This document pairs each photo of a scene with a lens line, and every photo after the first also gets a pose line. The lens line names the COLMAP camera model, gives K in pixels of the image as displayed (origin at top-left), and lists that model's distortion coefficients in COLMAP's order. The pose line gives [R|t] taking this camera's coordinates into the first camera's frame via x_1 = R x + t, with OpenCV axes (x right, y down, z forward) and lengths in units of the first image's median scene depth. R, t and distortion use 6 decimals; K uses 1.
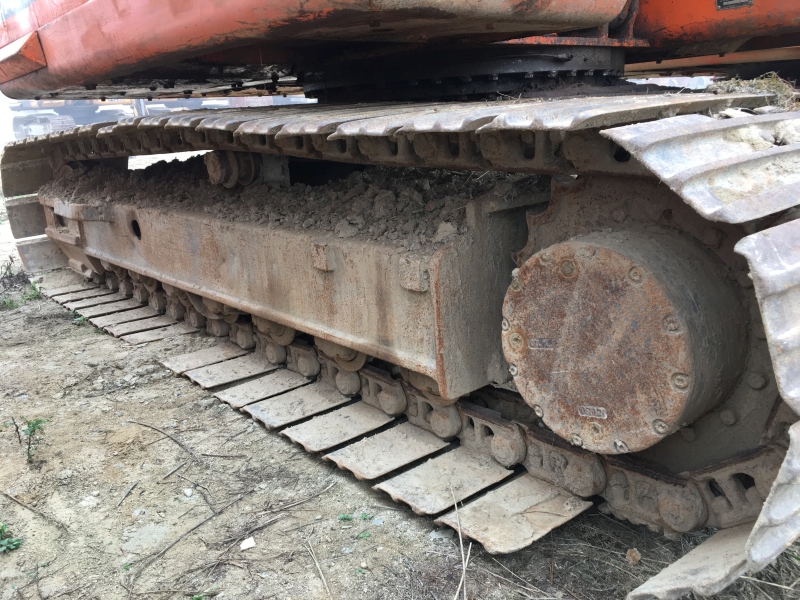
lens RADIAL K [[668.4, 0, 400.0], [0, 668.4, 300.0], [0, 0, 1]] dist [0.008410, -0.002634]
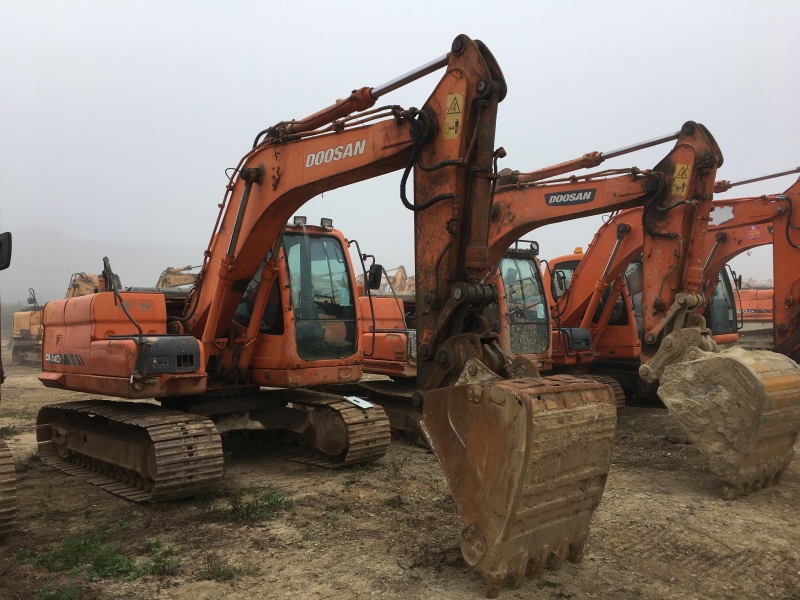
lens RADIAL K [[668.4, 0, 400.0], [0, 668.4, 300.0], [0, 0, 1]] dist [0.008410, -0.002634]
pose [[0.999079, 0.031777, 0.028819, 0.881260], [-0.021168, 0.949484, -0.313101, 0.204738], [-0.037313, 0.312202, 0.949283, -2.037833]]
